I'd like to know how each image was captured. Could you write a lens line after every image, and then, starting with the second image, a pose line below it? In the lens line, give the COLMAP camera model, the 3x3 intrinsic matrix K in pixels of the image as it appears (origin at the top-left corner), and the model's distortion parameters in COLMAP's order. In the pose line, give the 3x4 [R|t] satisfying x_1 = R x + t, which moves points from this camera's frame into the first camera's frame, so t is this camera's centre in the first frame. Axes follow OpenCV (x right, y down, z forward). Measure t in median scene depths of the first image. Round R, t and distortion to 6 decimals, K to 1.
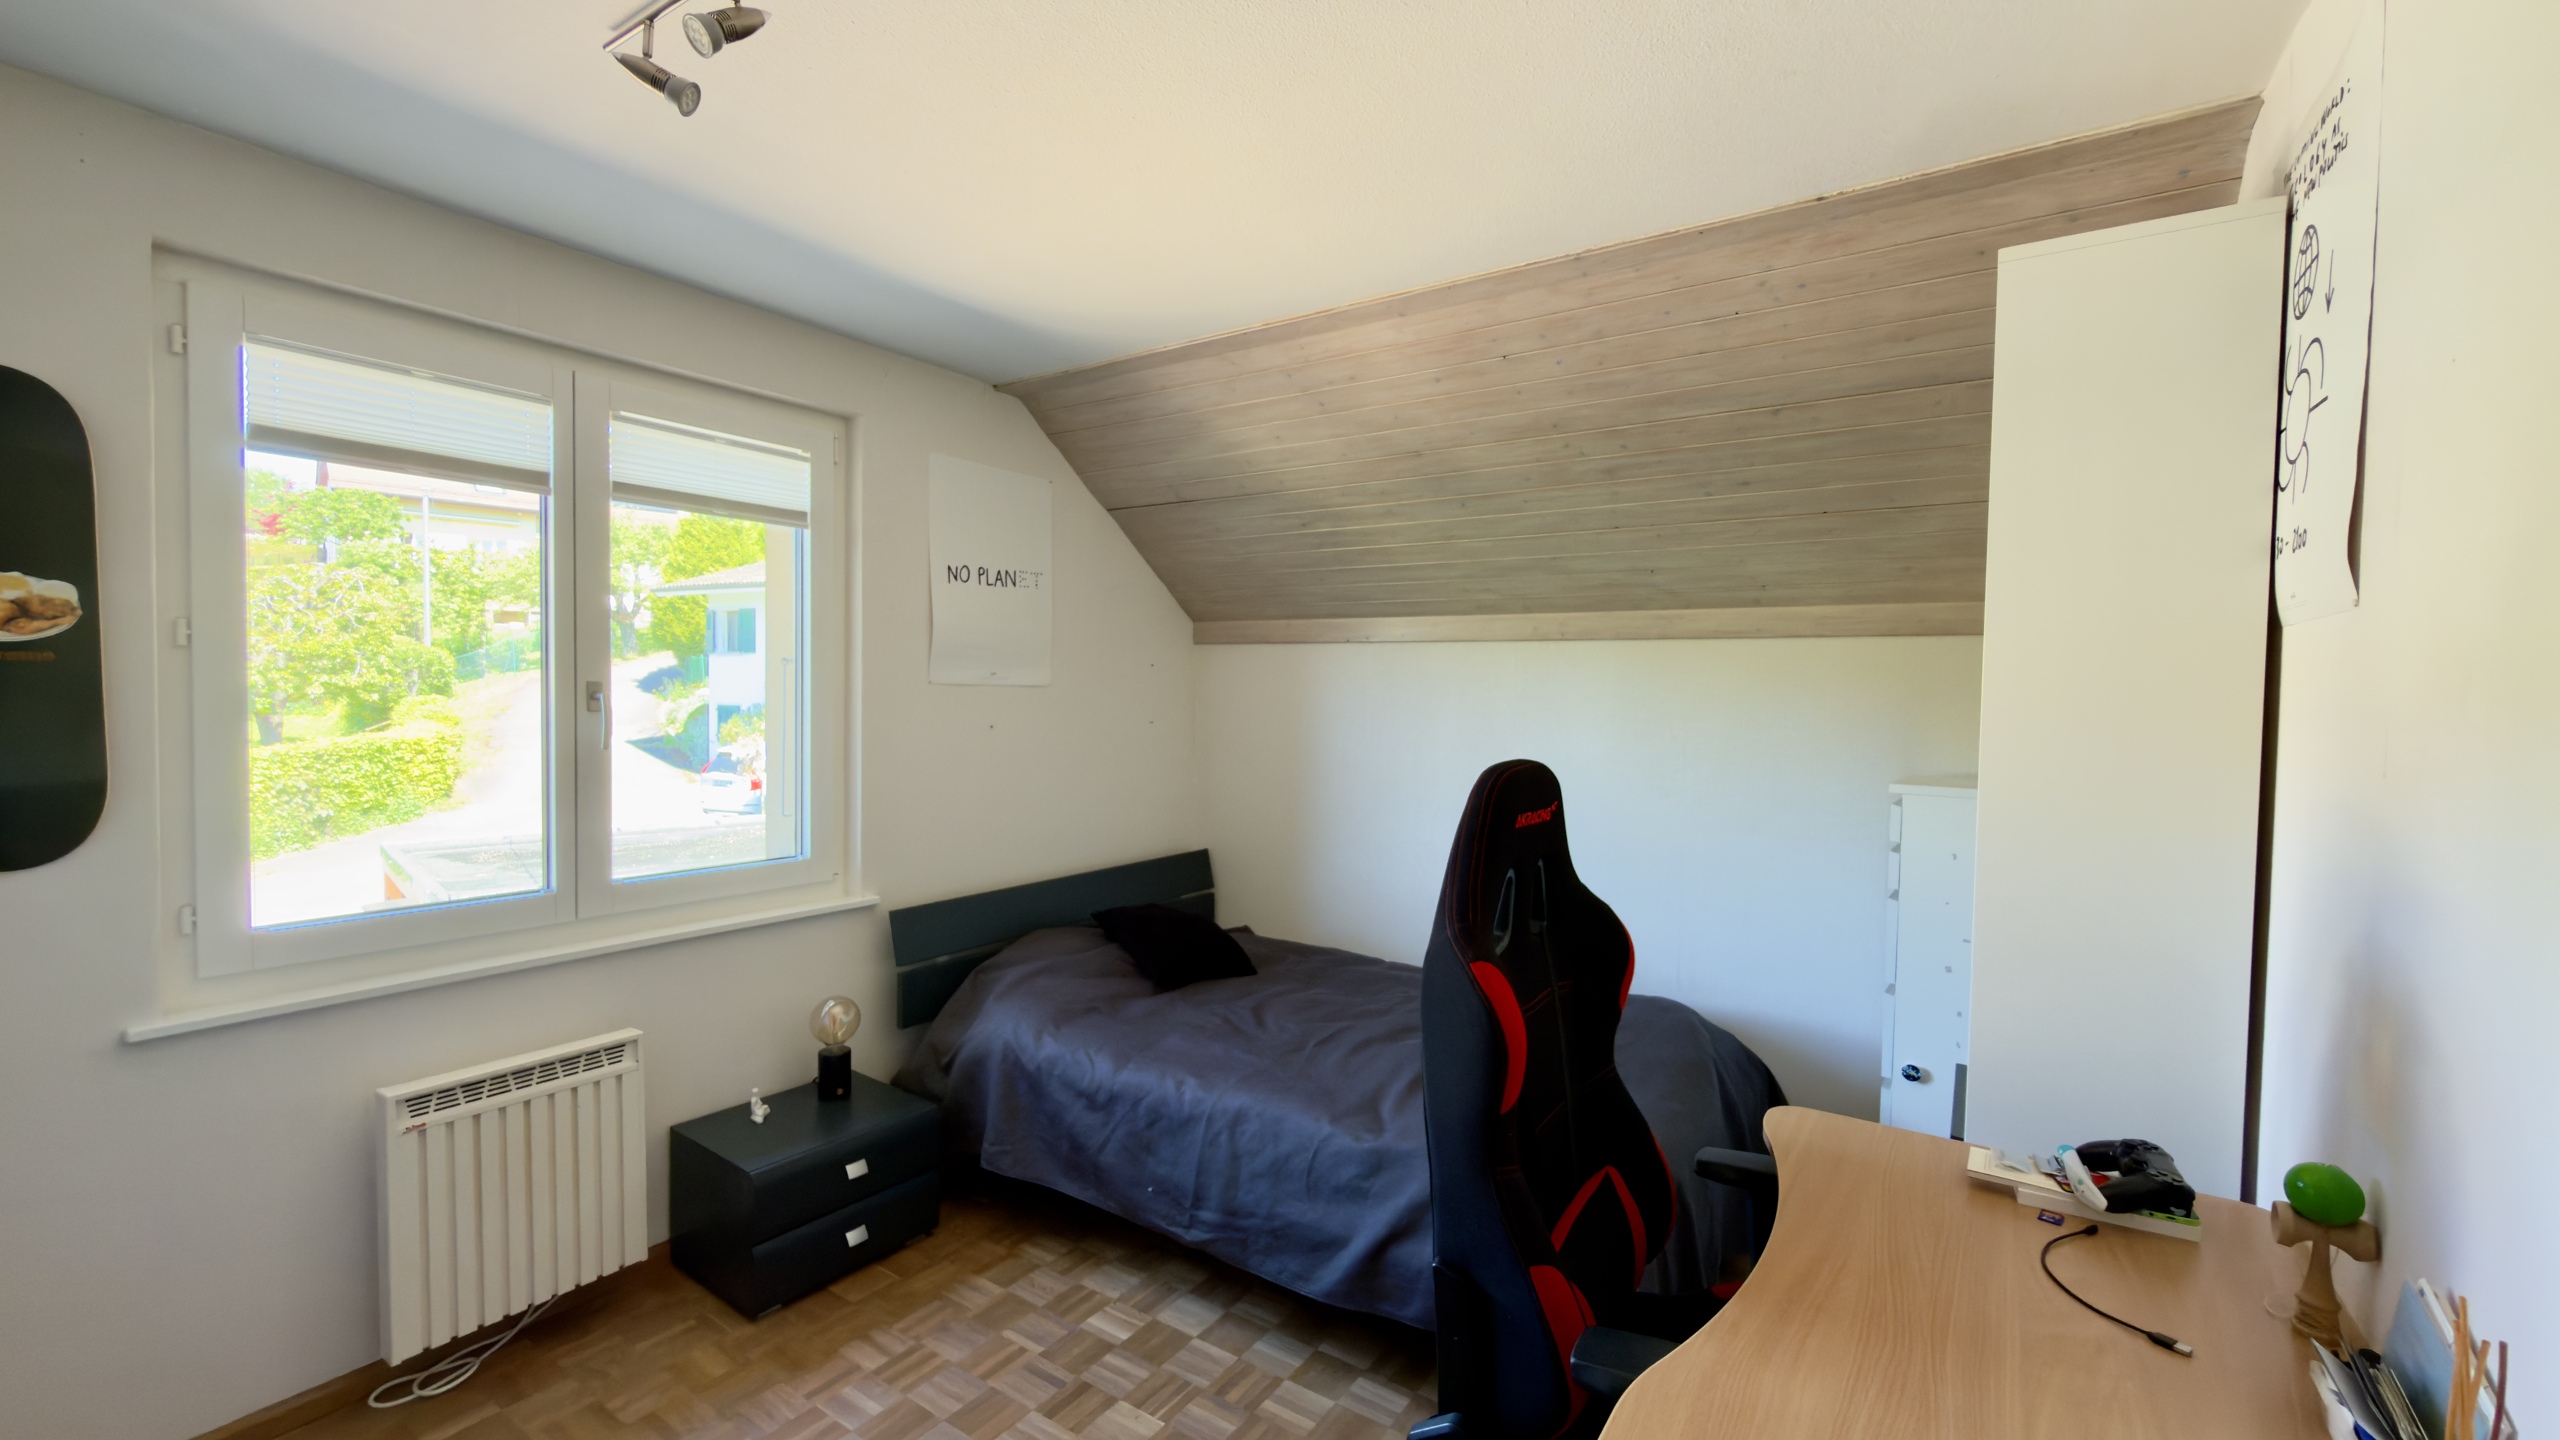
lens RADIAL K [[1022.3, 0, 1286.7], [0, 1022.3, 722.7], [0, 0, 1]] dist [-0.001209, 0.000329]
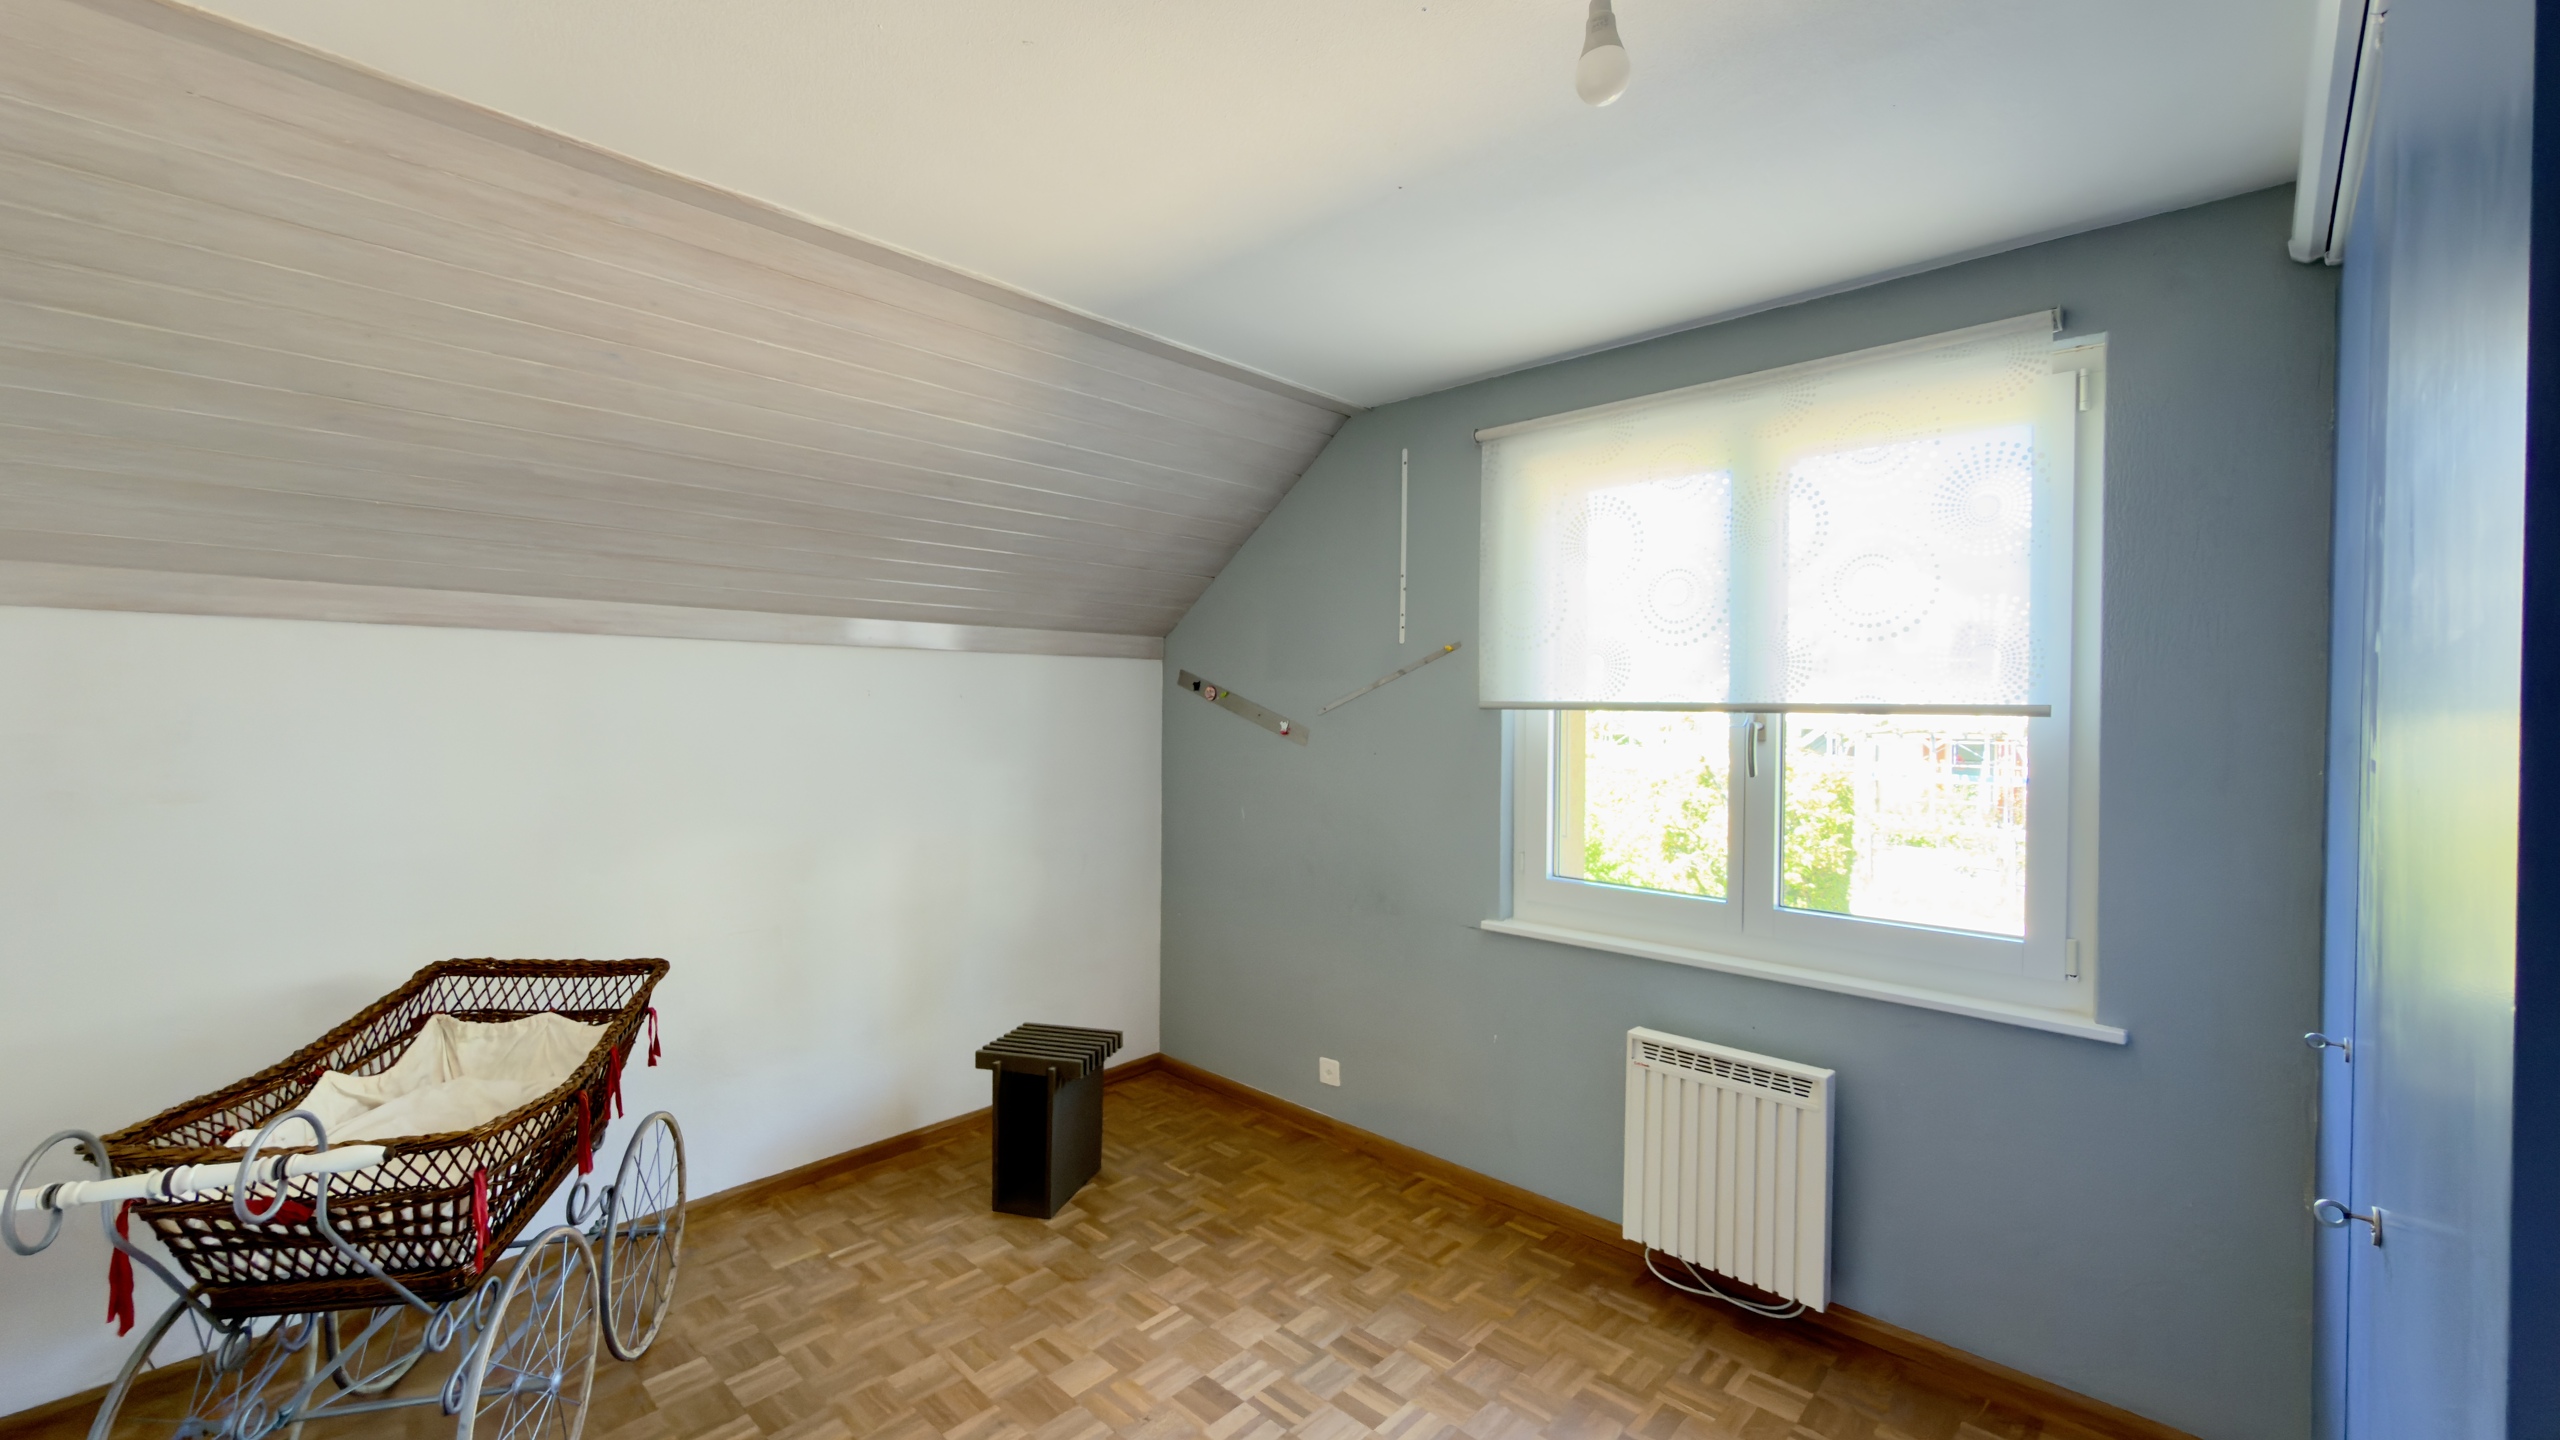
lens RADIAL K [[1022.3, 0, 1278.5], [0, 1022.3, 721.5], [0, 0, 1]] dist [-0.001209, 0.000329]
pose [[-0.178043, -0.009800, -0.983974, 0.435778], [-0.039921, 0.999199, -0.002728, -0.010508], [0.983213, 0.038795, -0.178291, 0.680782]]
